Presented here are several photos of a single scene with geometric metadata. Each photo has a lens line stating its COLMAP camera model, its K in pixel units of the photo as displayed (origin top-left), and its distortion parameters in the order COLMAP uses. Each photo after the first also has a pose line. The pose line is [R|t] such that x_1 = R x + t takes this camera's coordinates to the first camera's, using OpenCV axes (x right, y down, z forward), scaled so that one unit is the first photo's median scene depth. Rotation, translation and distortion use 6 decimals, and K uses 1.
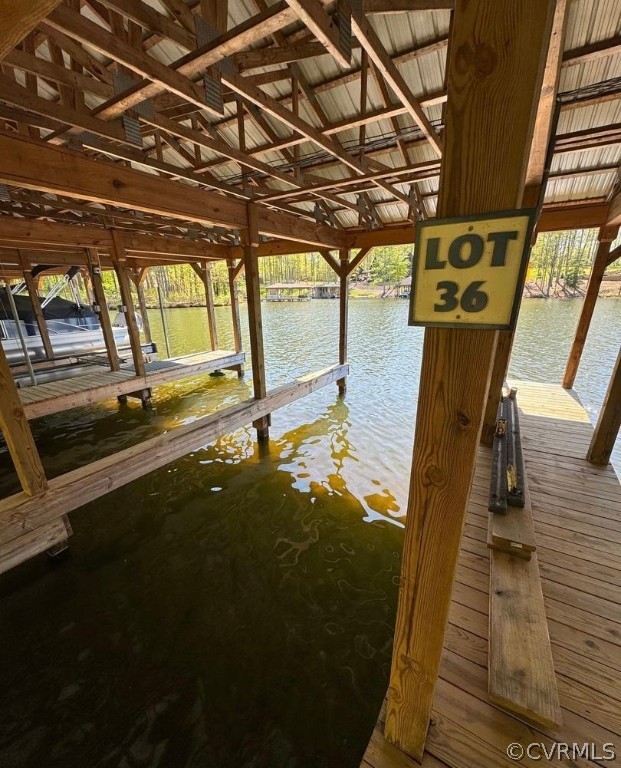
lens RADIAL K [[332.3, 0, 309.4], [0, 332.3, 412.9], [0, 0, 1]] dist [-0.001617, 0.000267]
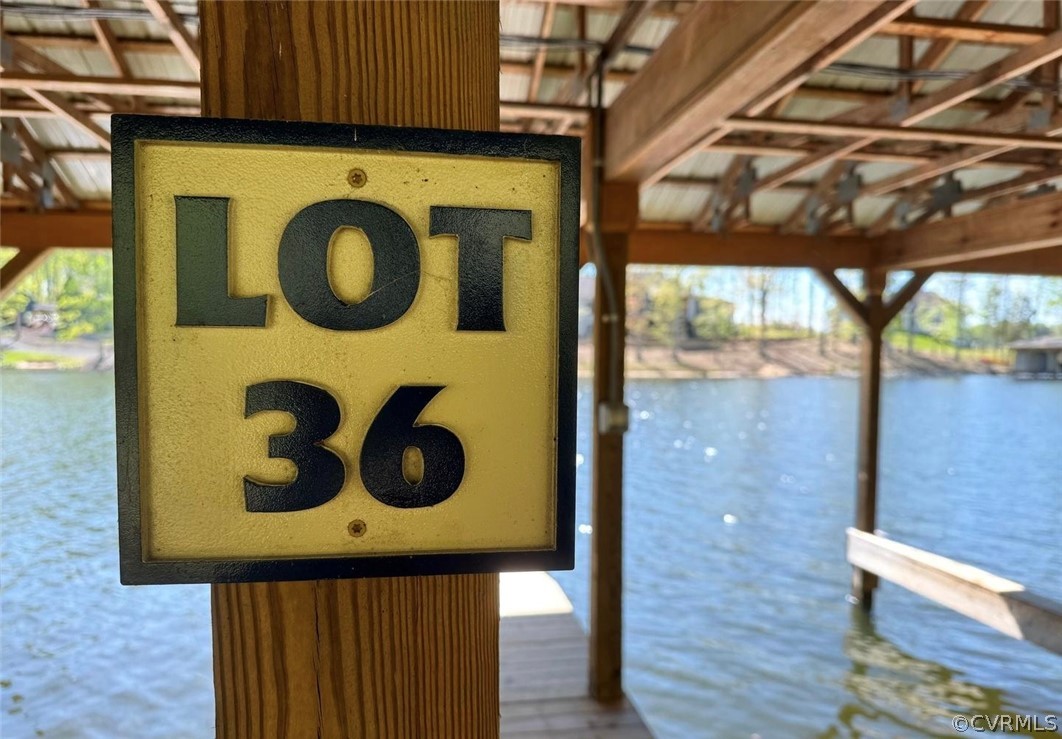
lens RADIAL K [[771.9, 0, 534.0], [0, 771.9, 402.0], [0, 0, 1]] dist [-0.002483, -0.005971]
pose [[0.751973, -0.017863, 0.658951, 0.026206], [0.207195, 0.955375, -0.210546, -0.031809], [-0.625784, 0.294856, 0.722118, 0.070061]]
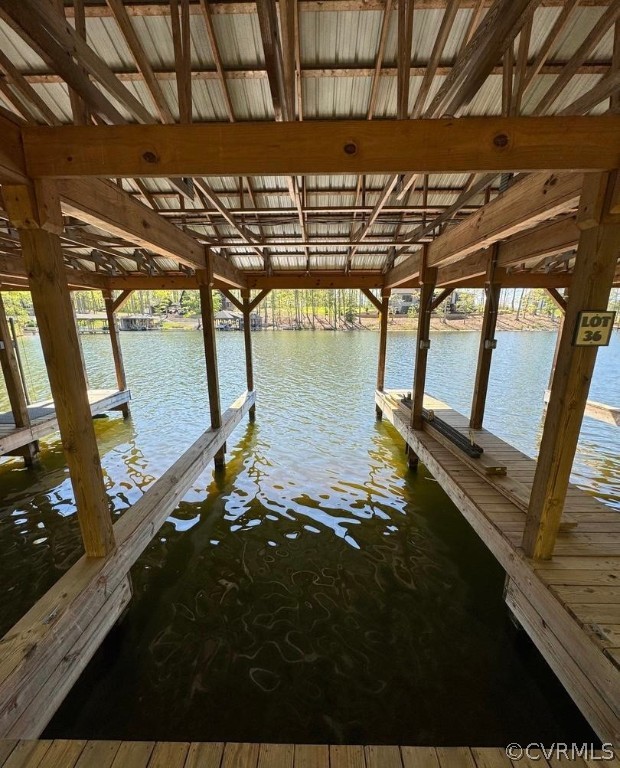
lens RADIAL K [[332.3, 0, 308.9], [0, 332.3, 412.9], [0, 0, 1]] dist [-0.001617, 0.000267]
pose [[0.857703, -0.122475, 0.499345, -0.435815], [0.166250, 0.985104, -0.043942, 0.005058], [-0.486525, 0.120705, 0.865288, -0.033662]]
